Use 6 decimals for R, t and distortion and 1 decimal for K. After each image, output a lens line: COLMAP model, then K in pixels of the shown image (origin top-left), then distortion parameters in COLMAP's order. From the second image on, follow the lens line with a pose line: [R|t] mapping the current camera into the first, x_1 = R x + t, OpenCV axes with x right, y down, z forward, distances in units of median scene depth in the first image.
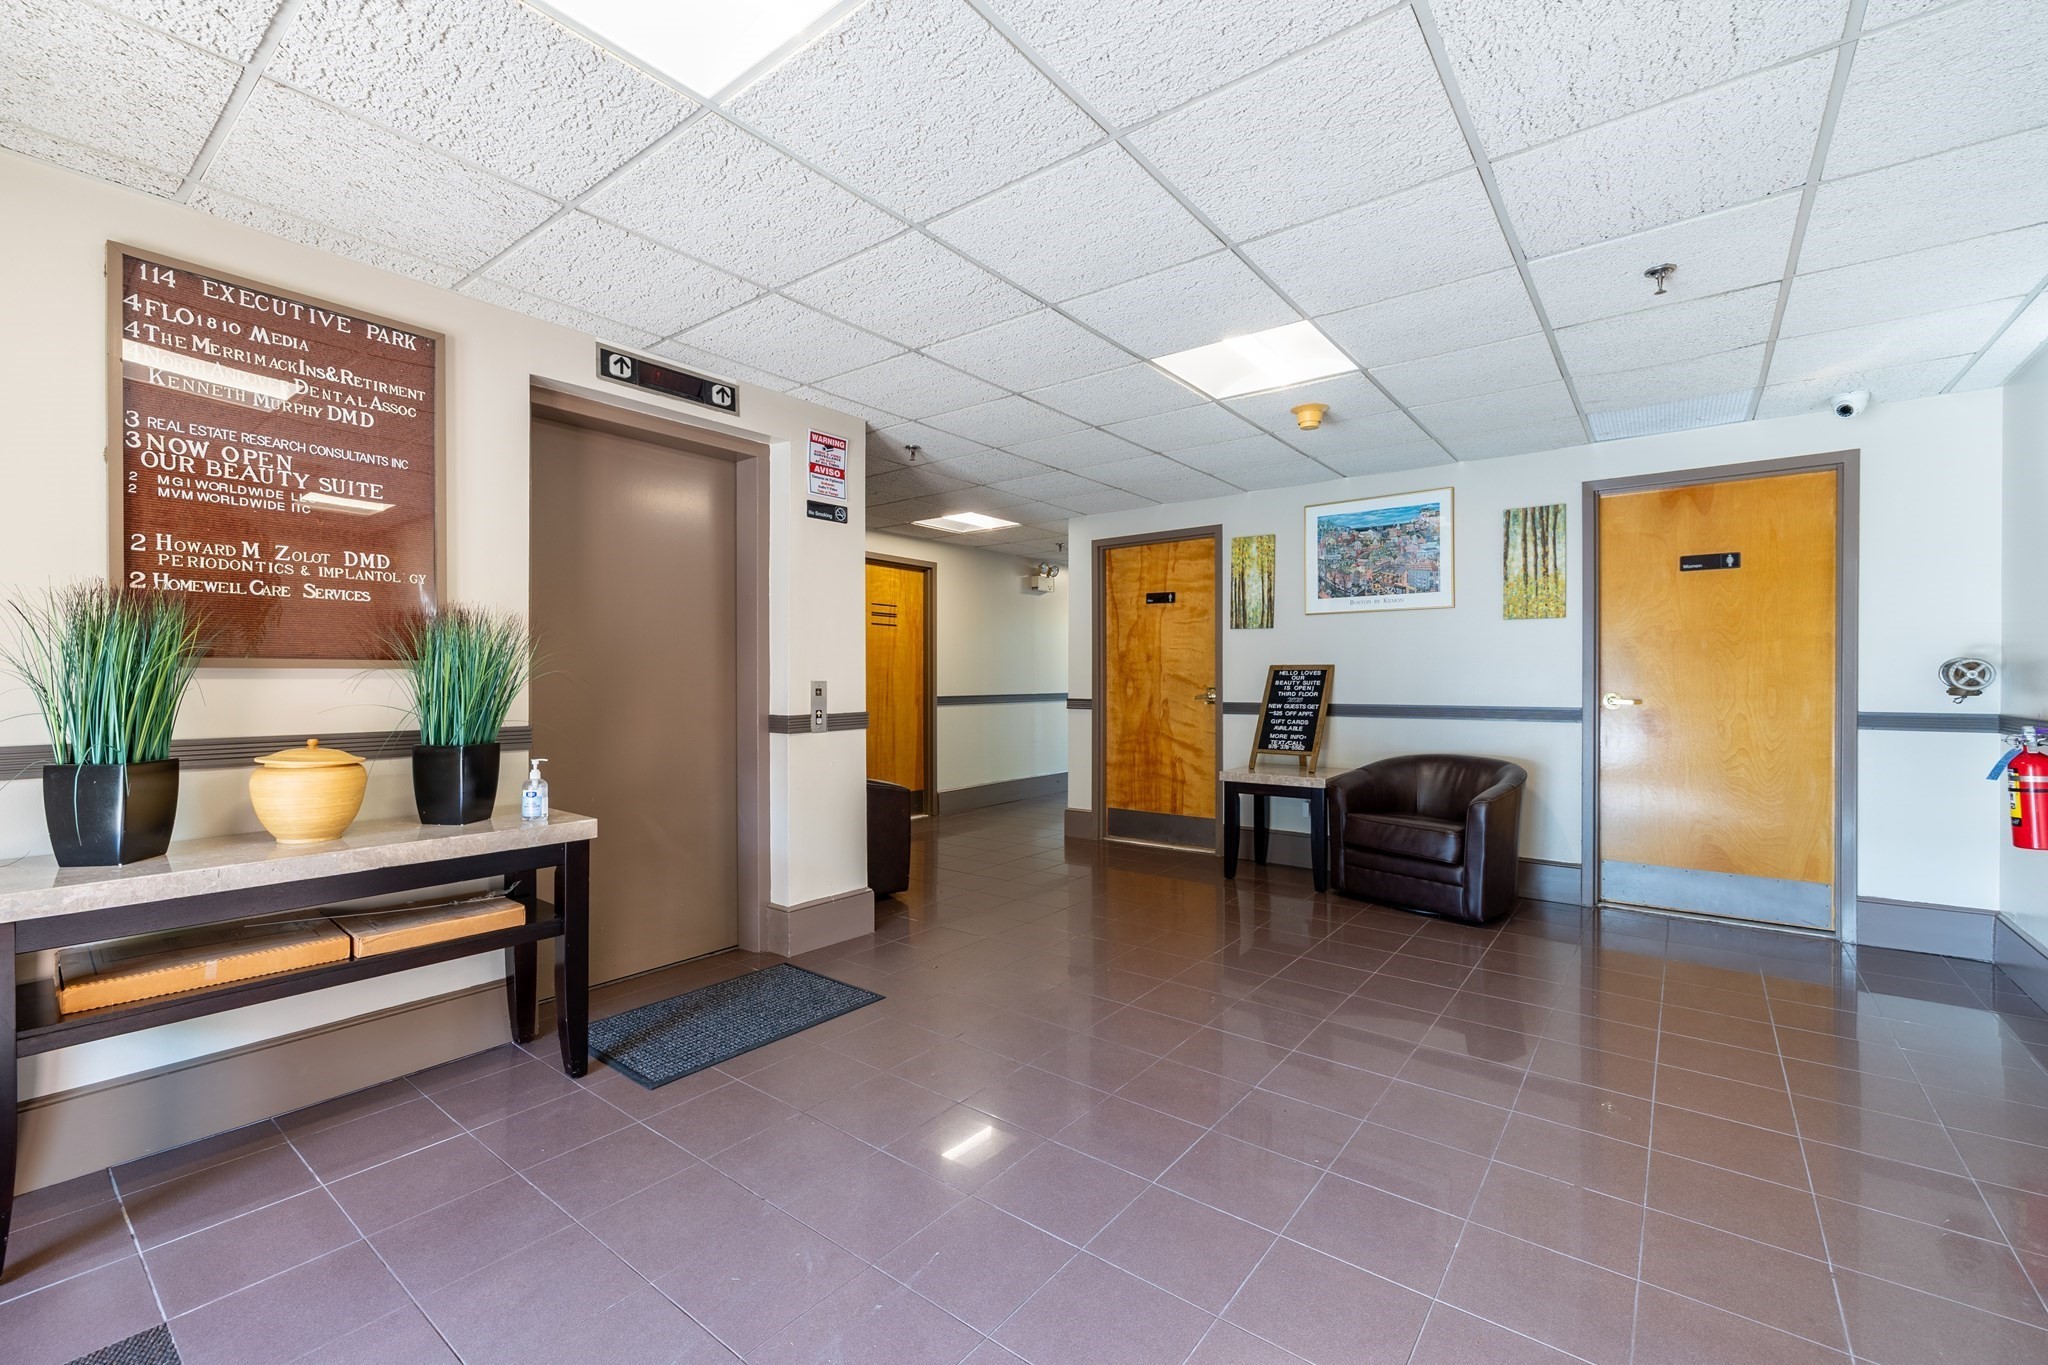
lens RADIAL K [[858.1, 0, 1013.0], [0, 858.1, 682.8], [0, 0, 1]] dist [-0.001946, 0.000777]
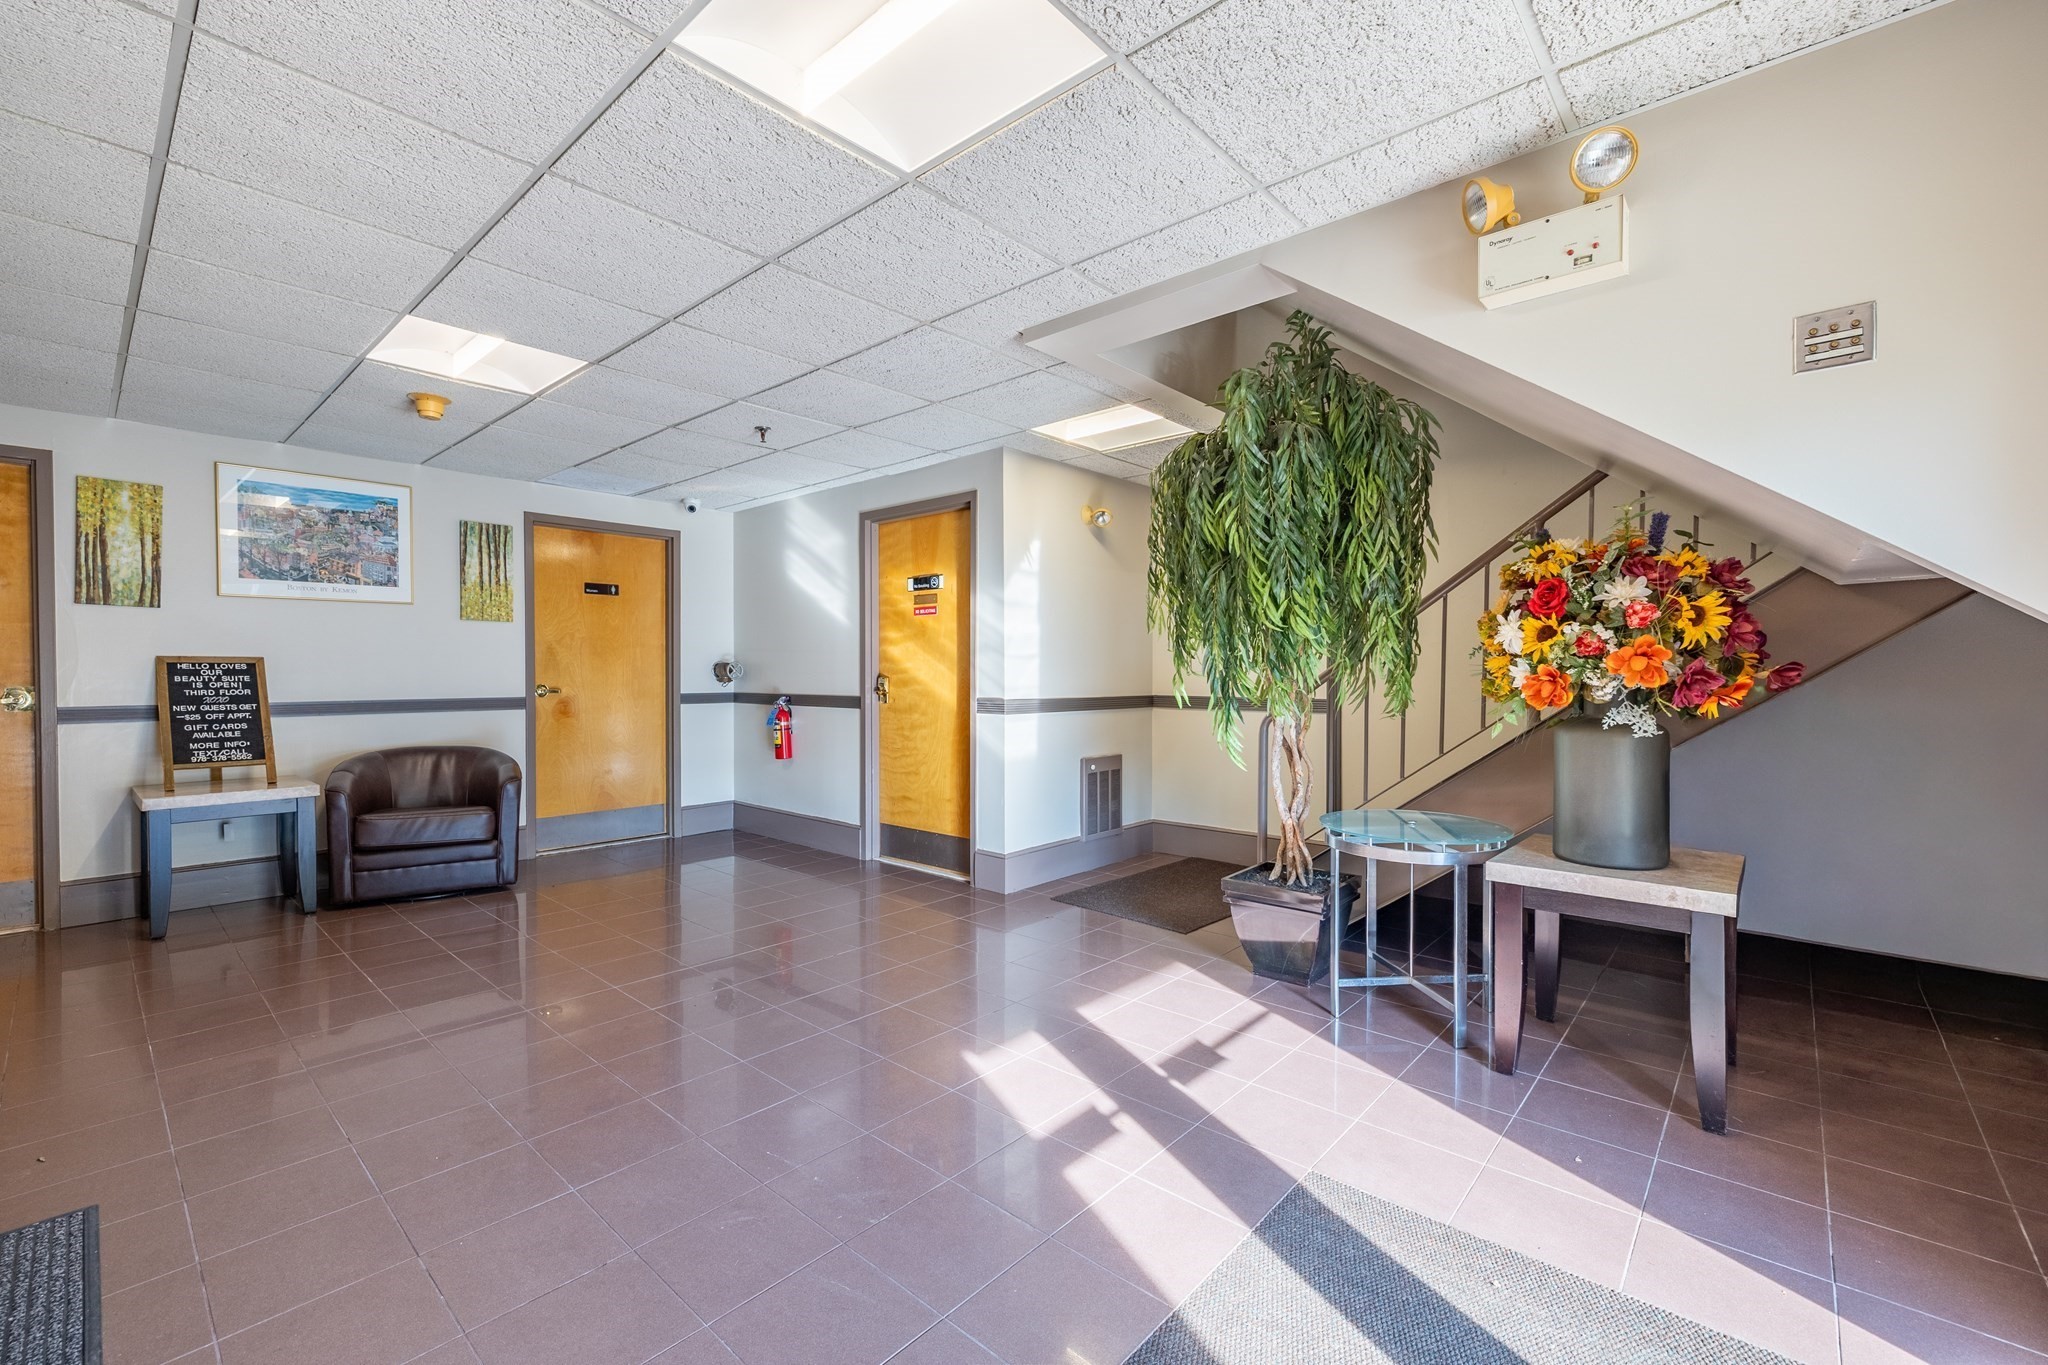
lens RADIAL K [[858.1, 0, 1012.5], [0, 858.1, 680.8], [0, 0, 1]] dist [-0.001946, 0.000777]
pose [[0.068471, -0.010625, 0.997596, -0.446461], [0.003872, 0.999939, 0.010384, -0.003630], [-0.997646, 0.003152, 0.068508, 0.202451]]
